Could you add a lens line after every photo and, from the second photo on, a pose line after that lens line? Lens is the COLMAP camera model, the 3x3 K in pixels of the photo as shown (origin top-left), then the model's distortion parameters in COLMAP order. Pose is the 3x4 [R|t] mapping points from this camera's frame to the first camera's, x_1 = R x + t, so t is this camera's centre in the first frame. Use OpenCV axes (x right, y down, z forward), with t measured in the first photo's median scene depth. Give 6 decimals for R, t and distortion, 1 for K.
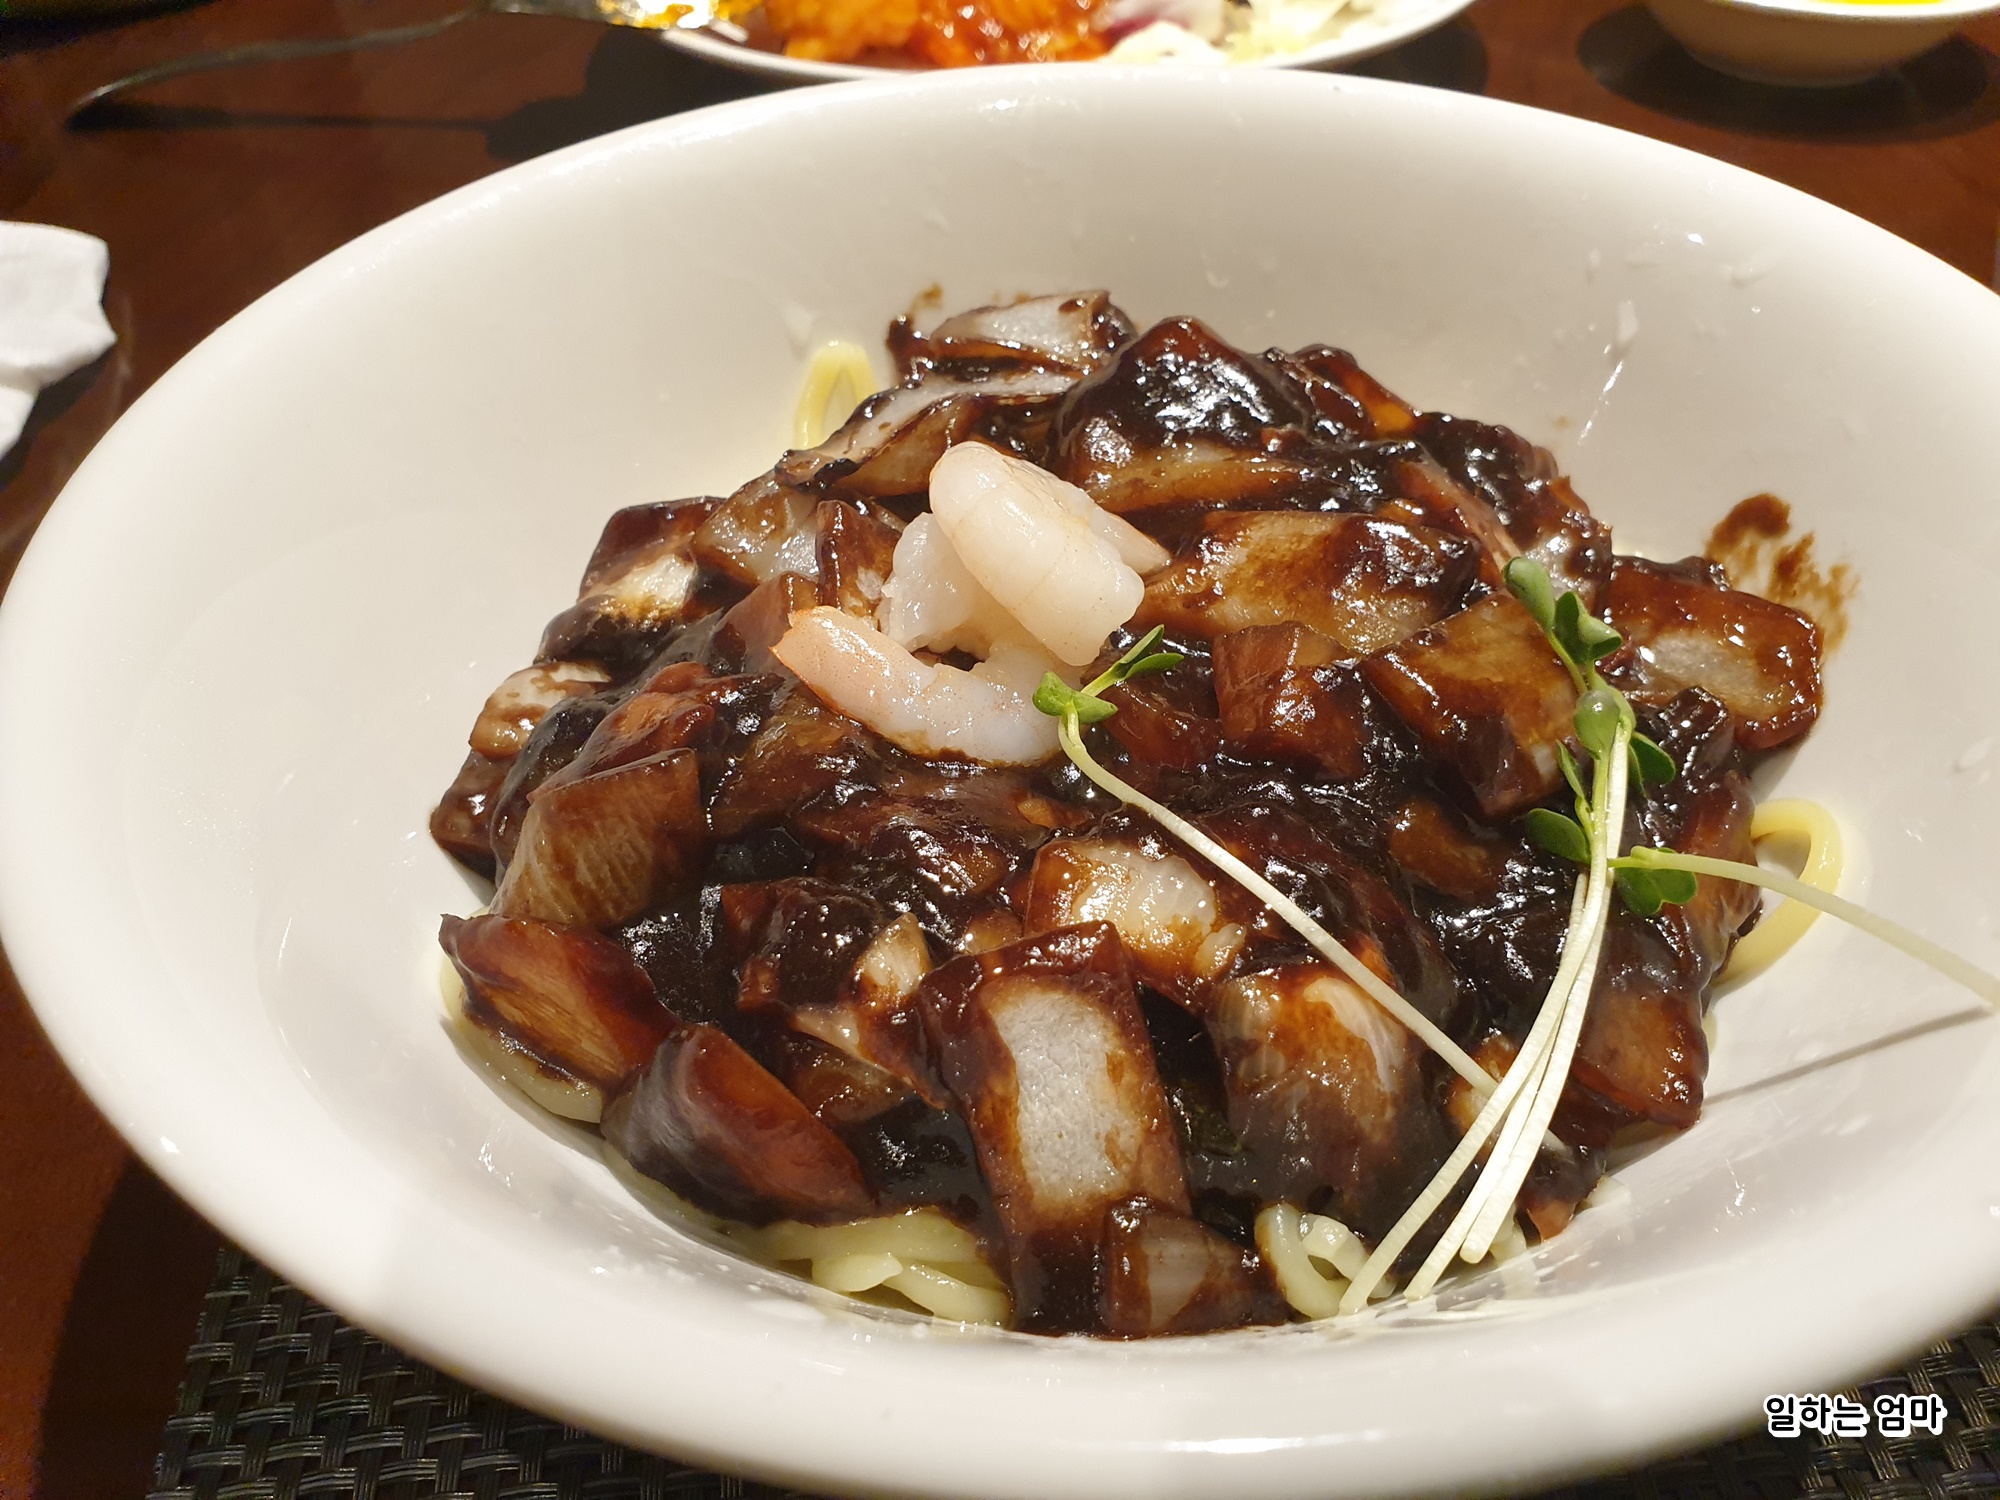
lens RADIAL K [[1624.5, 0, 969.7], [0, 1624.5, 748.2], [0, 0, 1]] dist [0.074773, -0.193610]
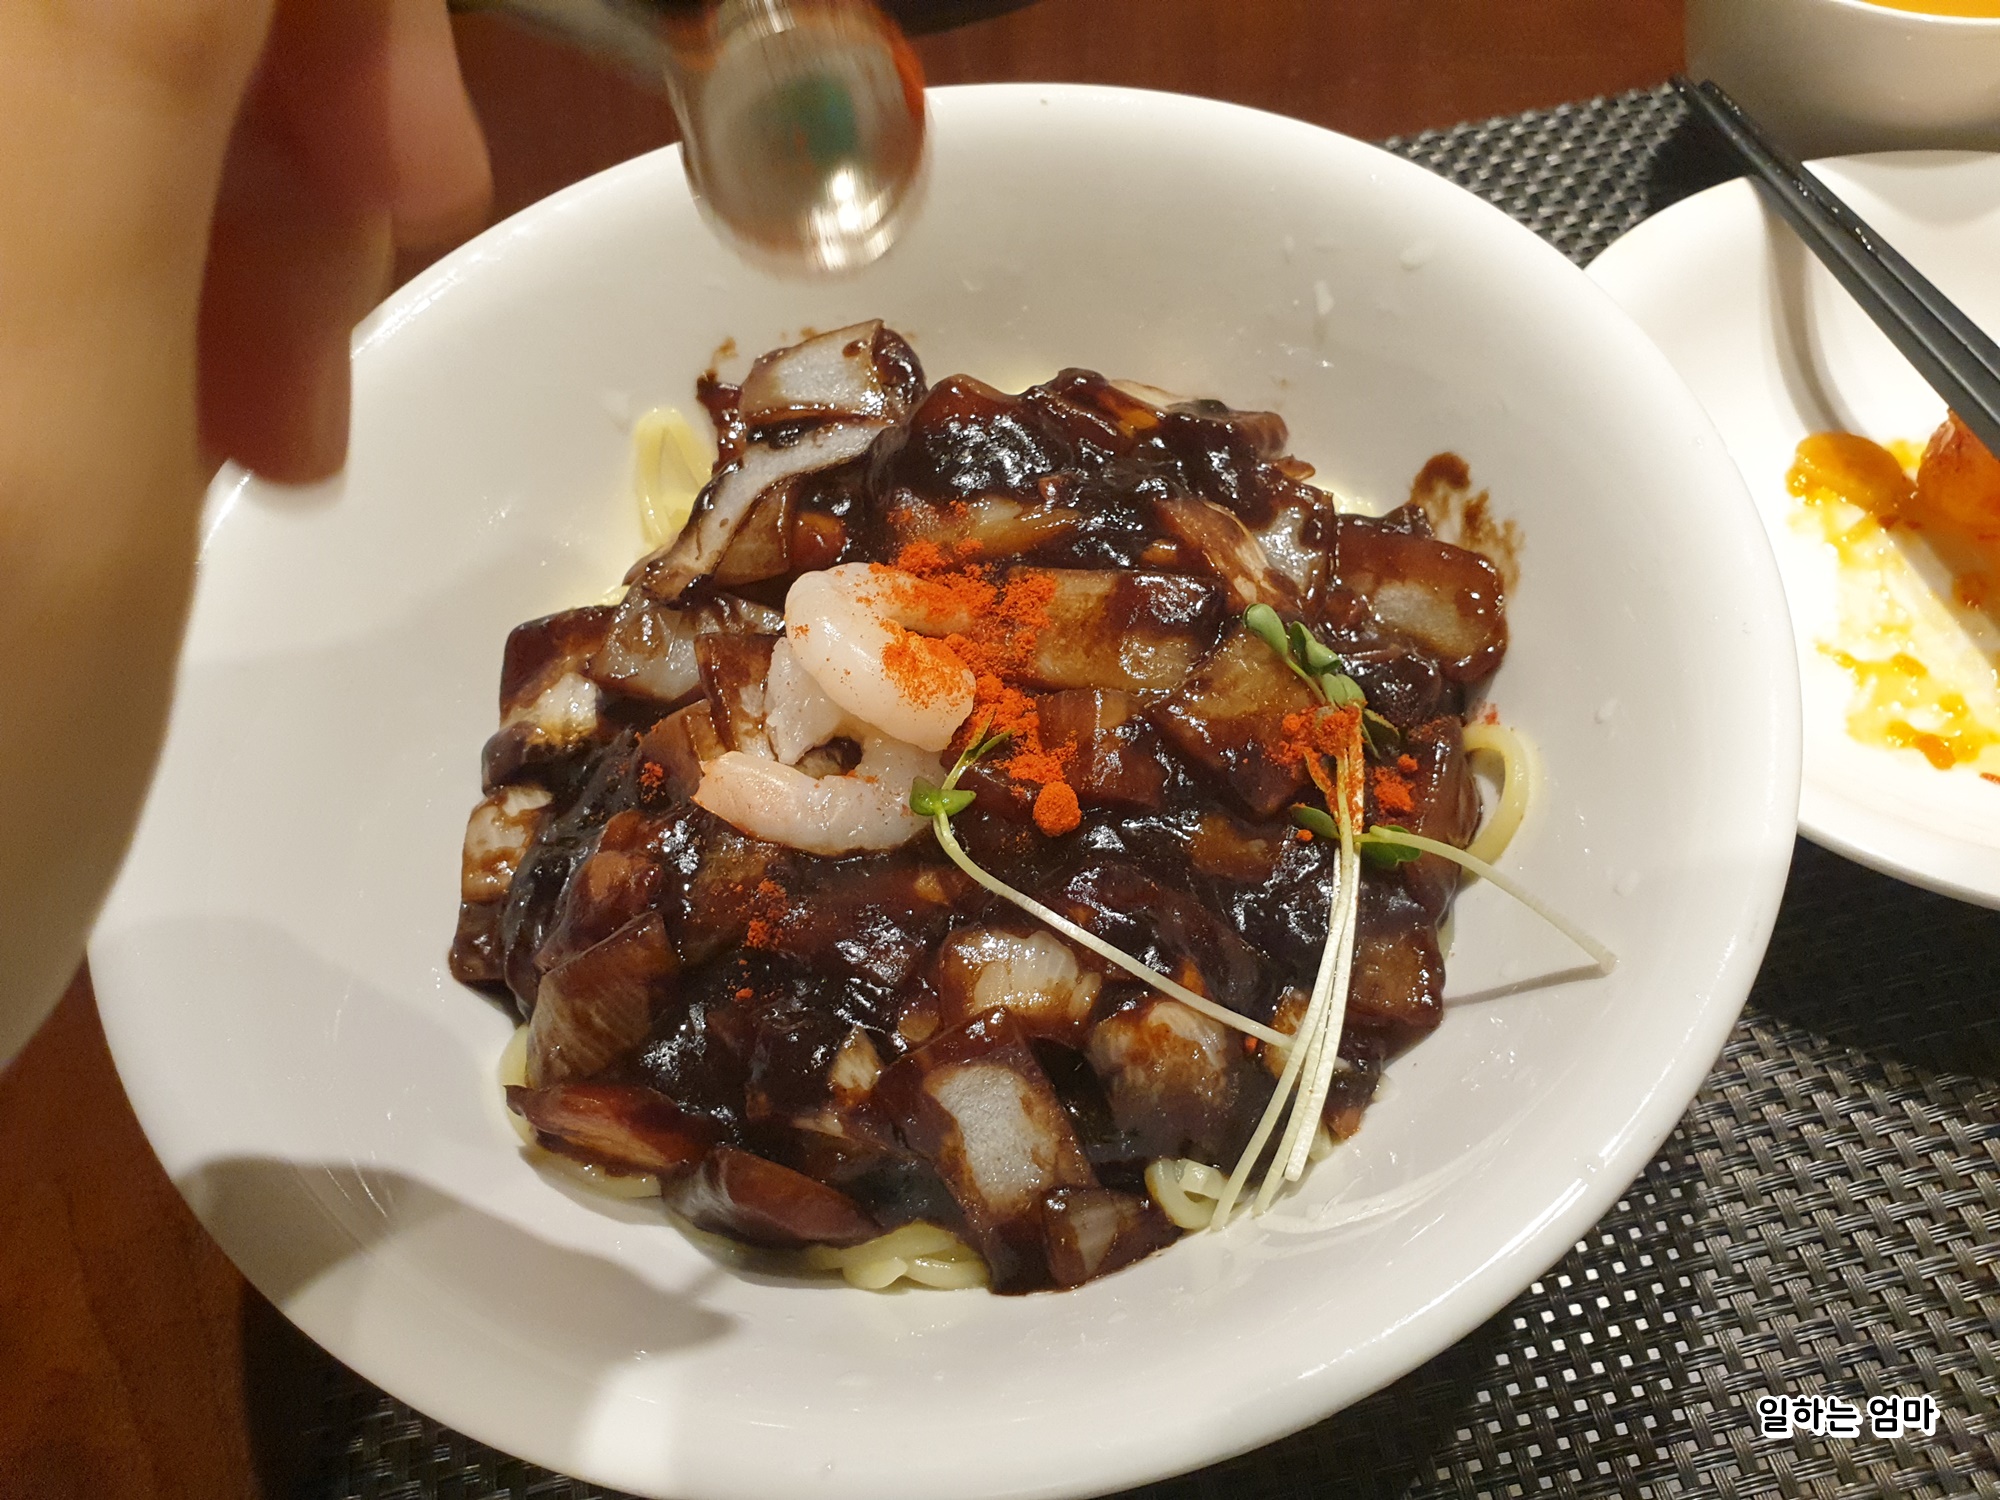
lens RADIAL K [[1624.5, 0, 969.7], [0, 1624.5, 748.2], [0, 0, 1]] dist [0.074773, -0.193610]
pose [[0.974291, -0.218621, 0.054426, 0.025248], [0.201260, 0.953148, 0.225841, -0.330337], [-0.101250, -0.209081, 0.972643, -0.224190]]
